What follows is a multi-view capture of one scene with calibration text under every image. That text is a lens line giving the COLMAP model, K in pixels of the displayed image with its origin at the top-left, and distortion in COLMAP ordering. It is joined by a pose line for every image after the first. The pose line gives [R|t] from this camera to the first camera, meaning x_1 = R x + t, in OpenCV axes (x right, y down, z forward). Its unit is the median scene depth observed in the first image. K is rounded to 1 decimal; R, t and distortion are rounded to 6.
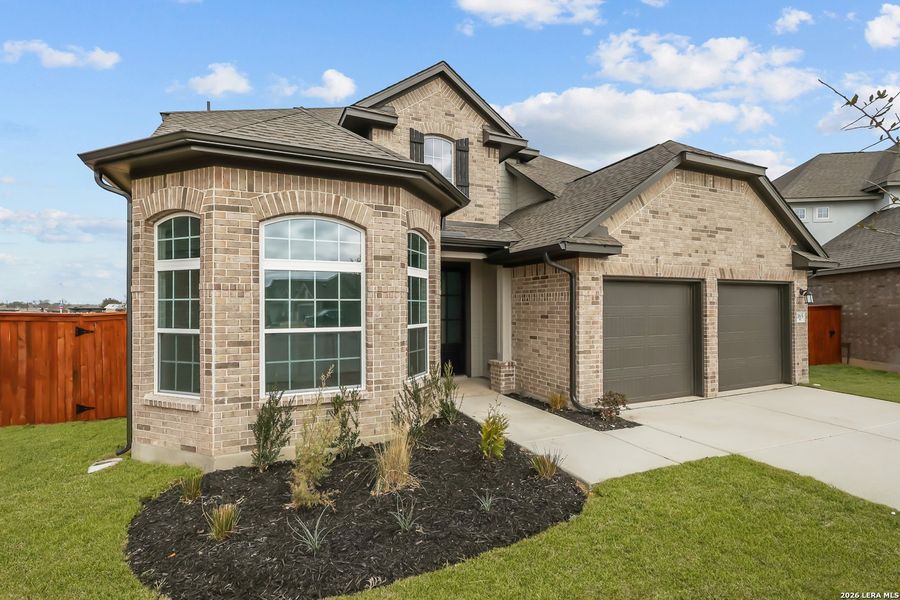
lens RADIAL K [[418.3, 0, 452.8], [0, 418.3, 300.1], [0, 0, 1]] dist [-0.005396, 0.000690]
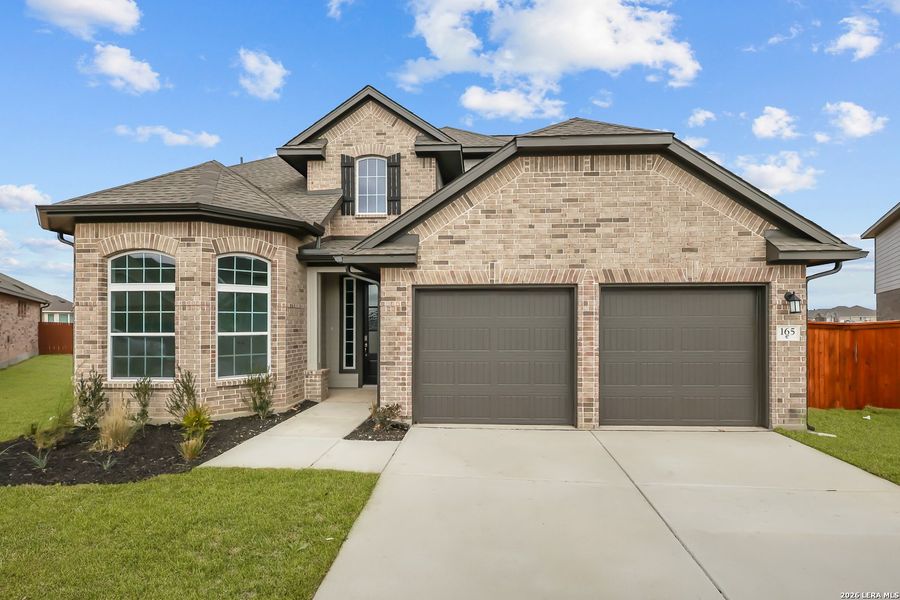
lens RADIAL K [[418.3, 0, 452.5], [0, 418.3, 306.2], [0, 0, 1]] dist [-0.005396, 0.000690]
pose [[0.891543, -0.003077, -0.452926, 0.787447], [0.006495, 0.999961, 0.005990, -0.014009], [0.452890, -0.008282, 0.891528, 0.163079]]
